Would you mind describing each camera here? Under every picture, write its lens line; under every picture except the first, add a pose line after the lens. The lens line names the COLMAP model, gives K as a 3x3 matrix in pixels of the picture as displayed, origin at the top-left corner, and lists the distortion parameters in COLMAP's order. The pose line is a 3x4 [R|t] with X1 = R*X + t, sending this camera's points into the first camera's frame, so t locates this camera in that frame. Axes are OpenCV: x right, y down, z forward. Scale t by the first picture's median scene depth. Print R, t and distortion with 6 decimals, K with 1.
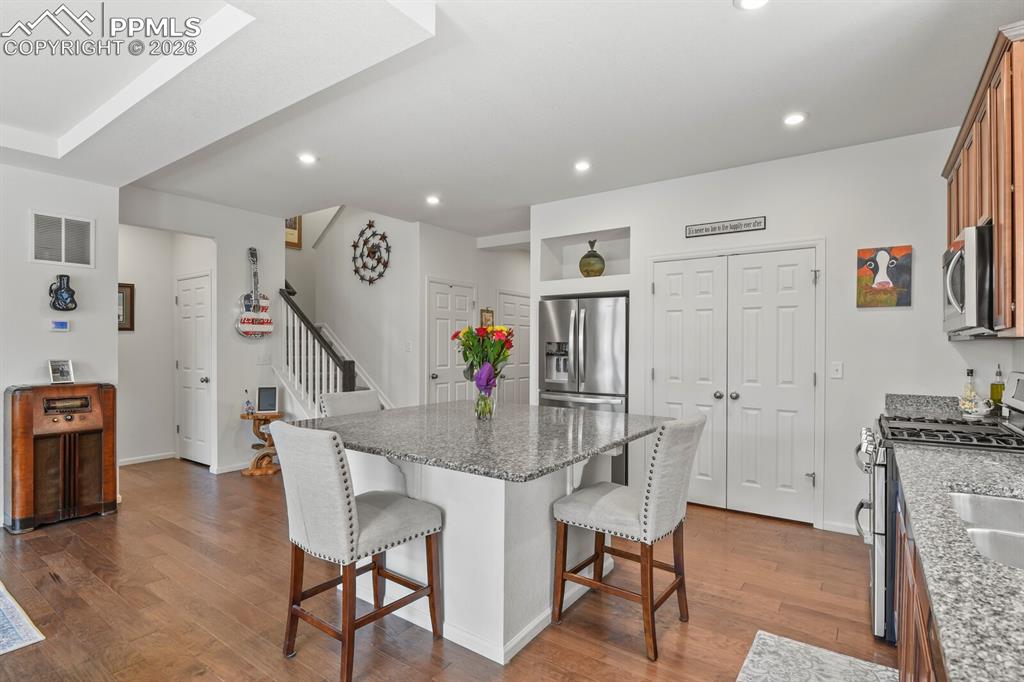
lens RADIAL K [[506.3, 0, 512.7], [0, 506.3, 344.4], [0, 0, 1]] dist [-0.007859, -0.005892]
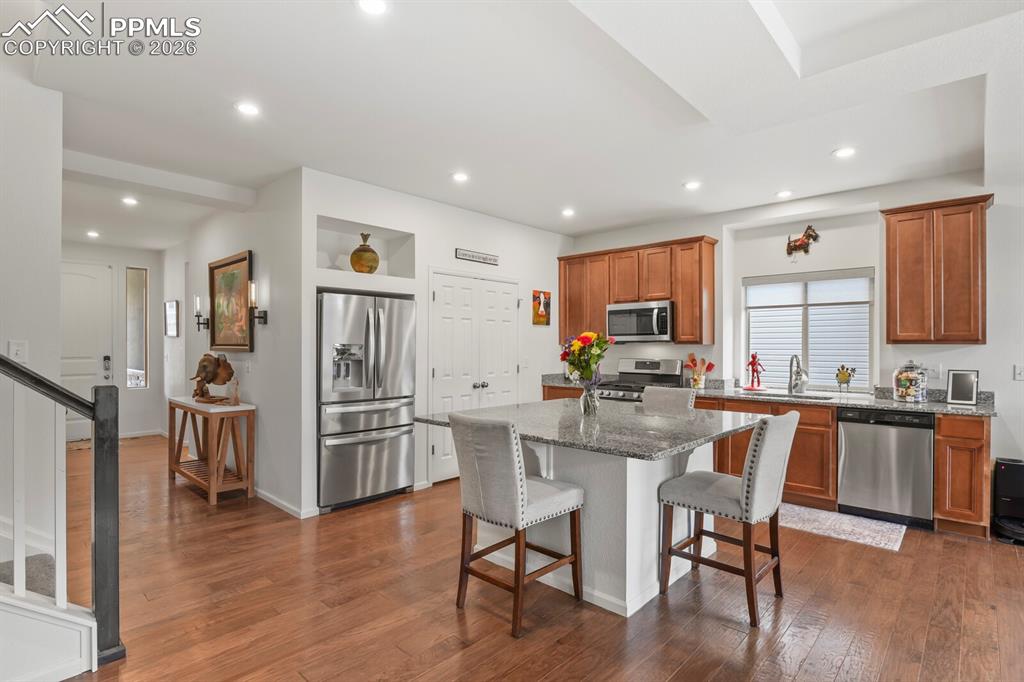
lens RADIAL K [[506.3, 0, 512.7], [0, 506.3, 344.4], [0, 0, 1]] dist [-0.007859, -0.005892]
pose [[0.129885, 0.000174, 0.991529, -0.740028], [-0.003713, 0.999993, 0.000311, -0.005474], [-0.991522, -0.003722, 0.129885, 0.630330]]
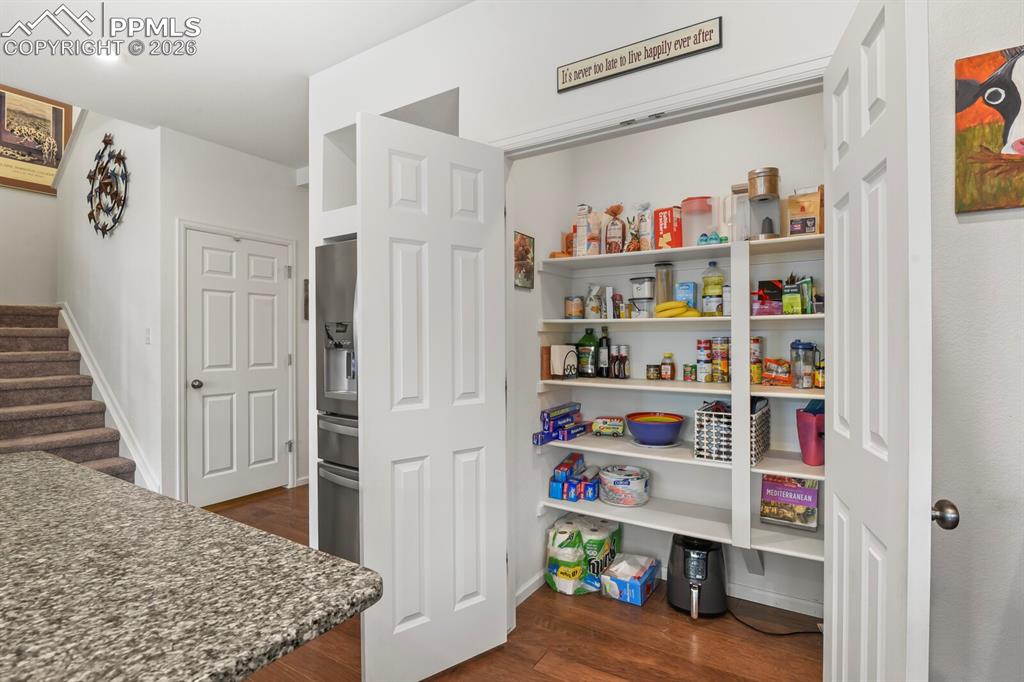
lens RADIAL K [[508.9, 0, 512.0], [0, 508.9, 341.0], [0, 0, 1]] dist [-0.018783, 0.000756]
pose [[0.998780, -0.006642, 0.048941, 0.245426], [0.006479, 0.999973, 0.003485, 0.014558], [-0.048962, -0.003163, 0.998796, 0.475151]]
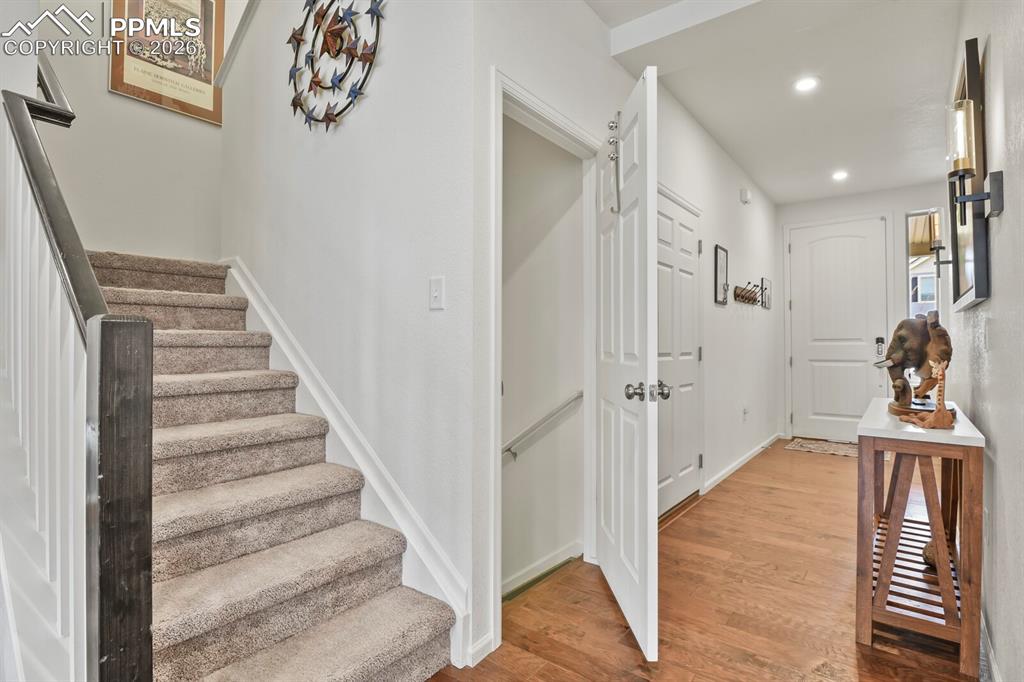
lens RADIAL K [[504.5, 0, 512.0], [0, 504.5, 341.0], [0, 0, 1]] dist [-0.014982, -0.001232]
pose [[0.998813, -0.002852, -0.048624, -0.181170], [0.002665, 0.999989, -0.003912, 0.043695], [0.048635, 0.003777, 0.998809, 0.866116]]
